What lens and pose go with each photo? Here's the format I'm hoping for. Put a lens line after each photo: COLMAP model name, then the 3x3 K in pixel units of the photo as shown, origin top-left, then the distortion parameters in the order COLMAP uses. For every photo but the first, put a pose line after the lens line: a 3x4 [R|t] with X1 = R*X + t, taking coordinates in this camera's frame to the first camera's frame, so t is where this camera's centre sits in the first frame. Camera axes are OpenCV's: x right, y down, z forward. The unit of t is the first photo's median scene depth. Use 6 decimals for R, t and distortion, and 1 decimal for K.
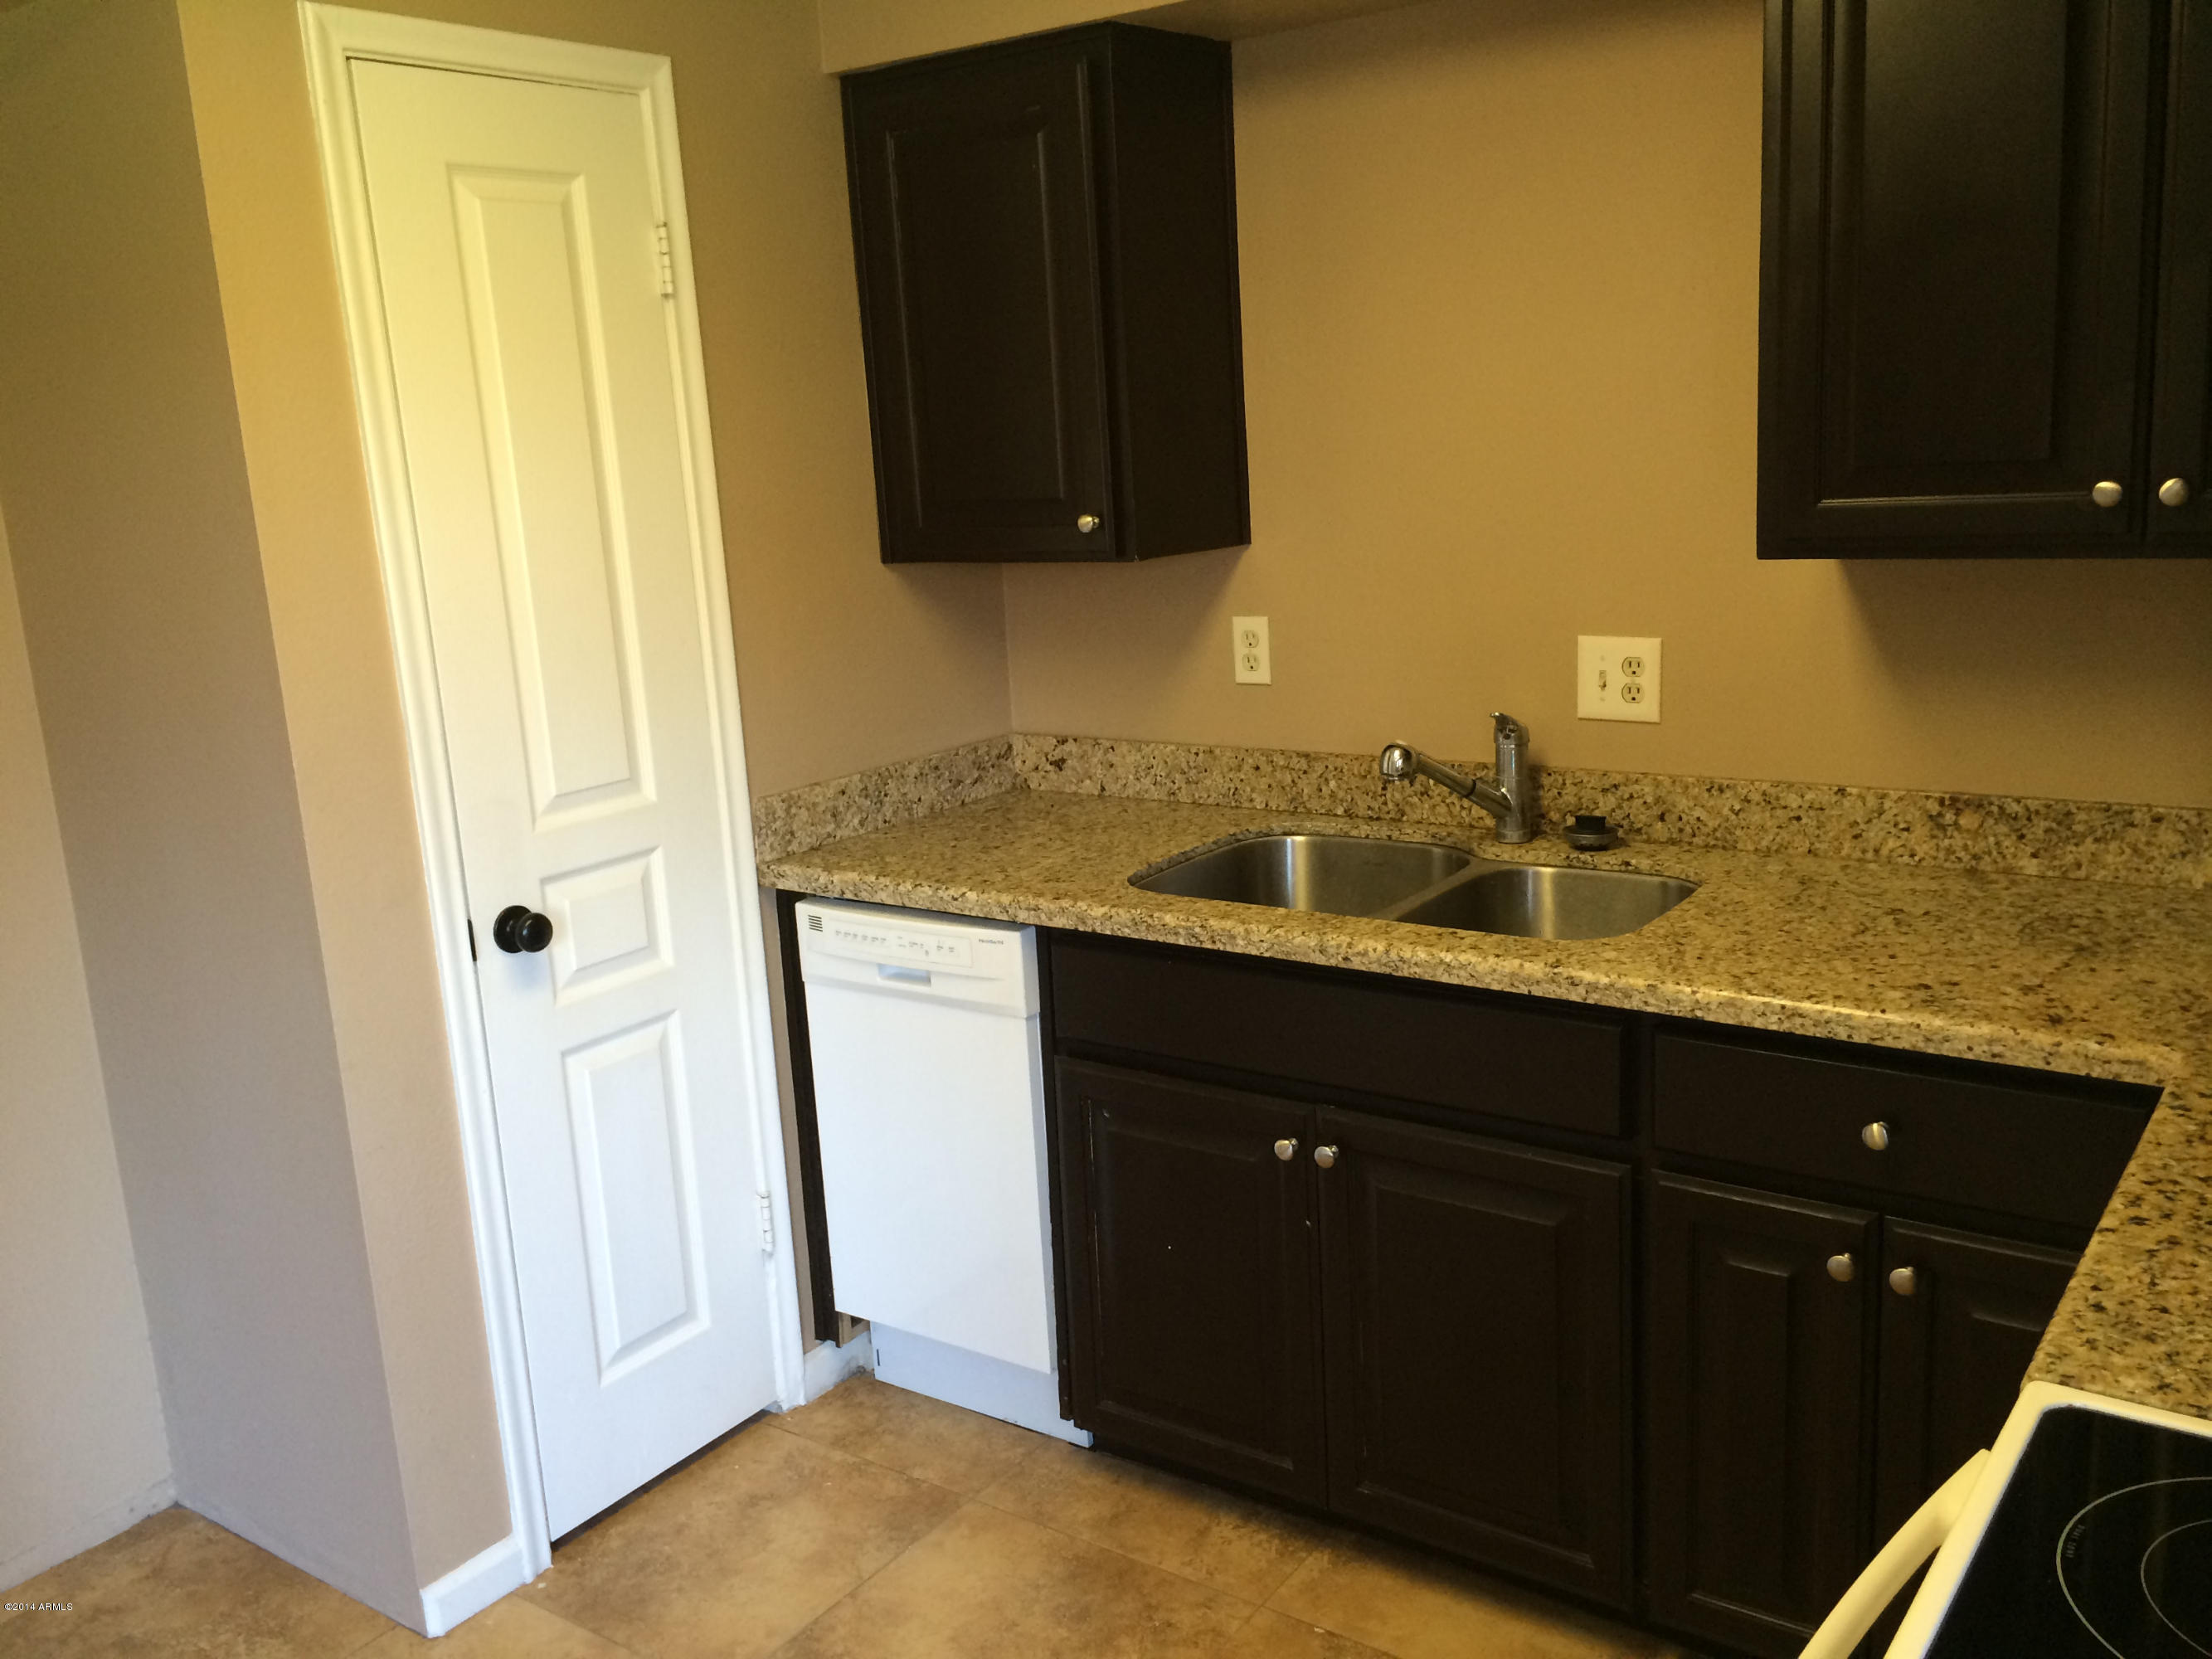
lens RADIAL K [[1914.0, 0, 1106.0], [0, 1914.0, 829.5], [0, 0, 1]] dist [0.086287, -0.001983]
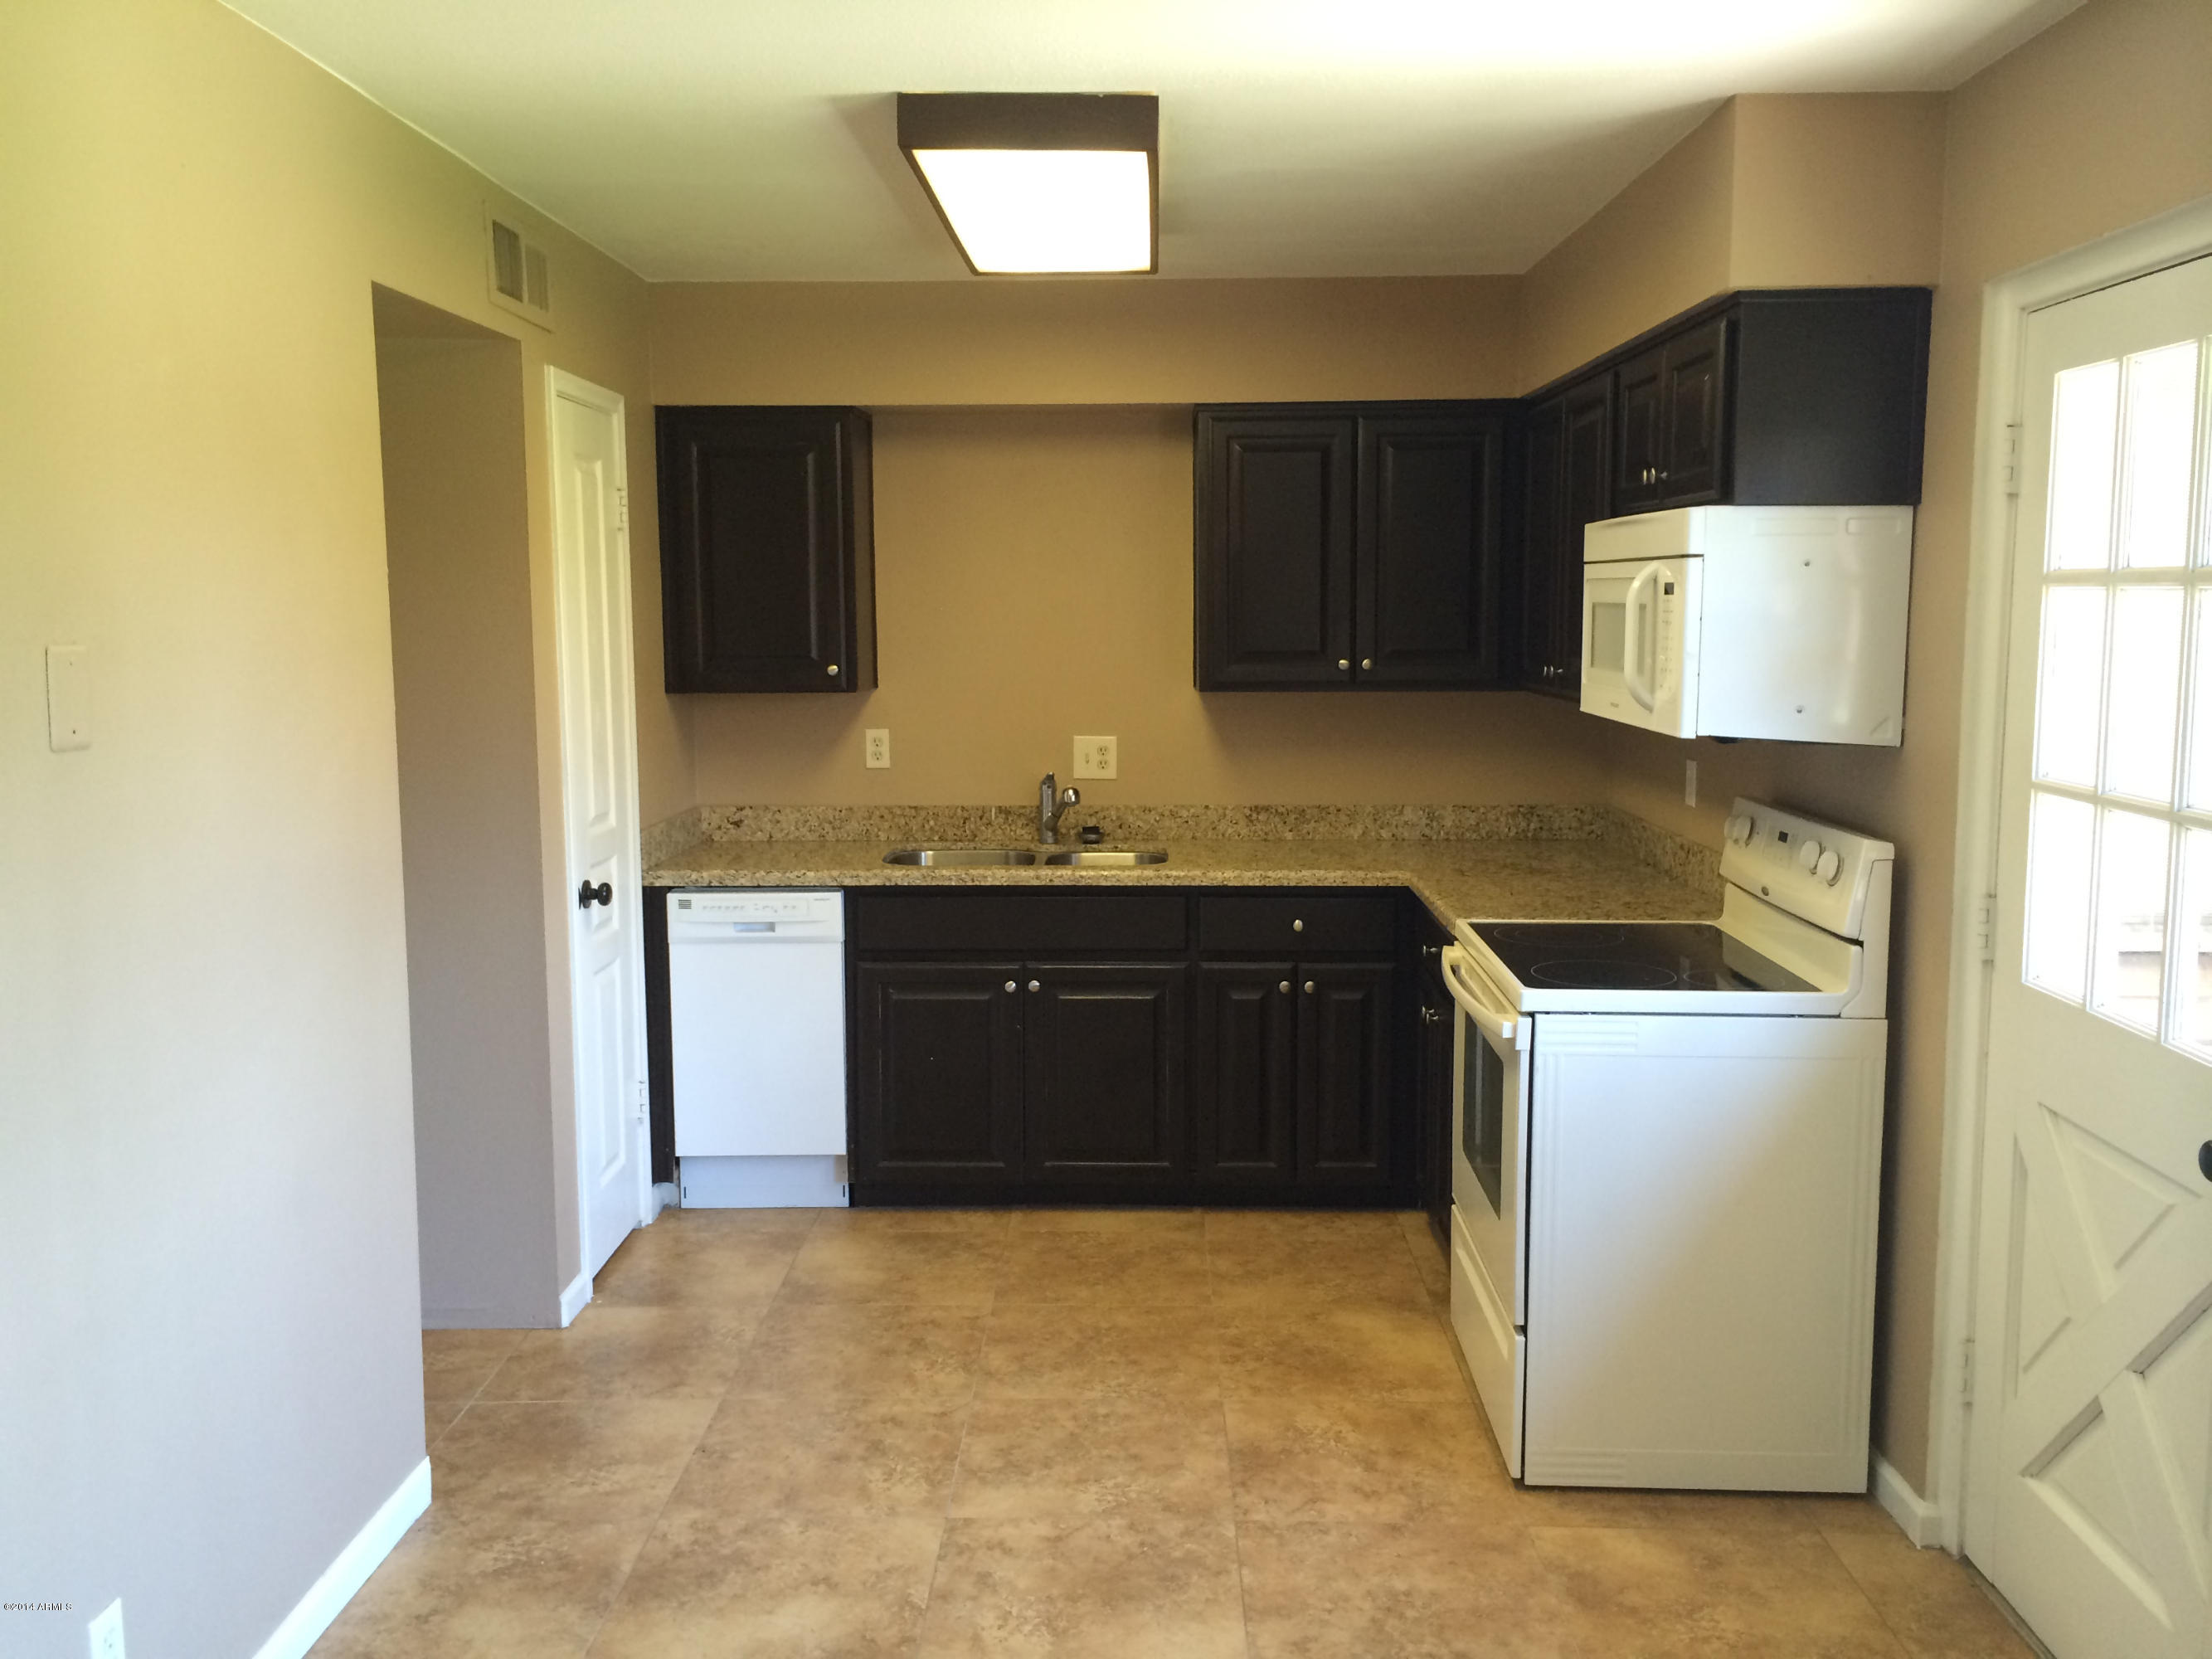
lens RADIAL K [[1914.0, 0, 1106.0], [0, 1914.0, 829.5], [0, 0, 1]] dist [0.086287, -0.001983]
pose [[0.827421, -0.014505, 0.561394, -0.811211], [0.079707, 0.992579, -0.091831, 0.172541], [-0.555896, 0.120730, 0.822438, -0.592393]]
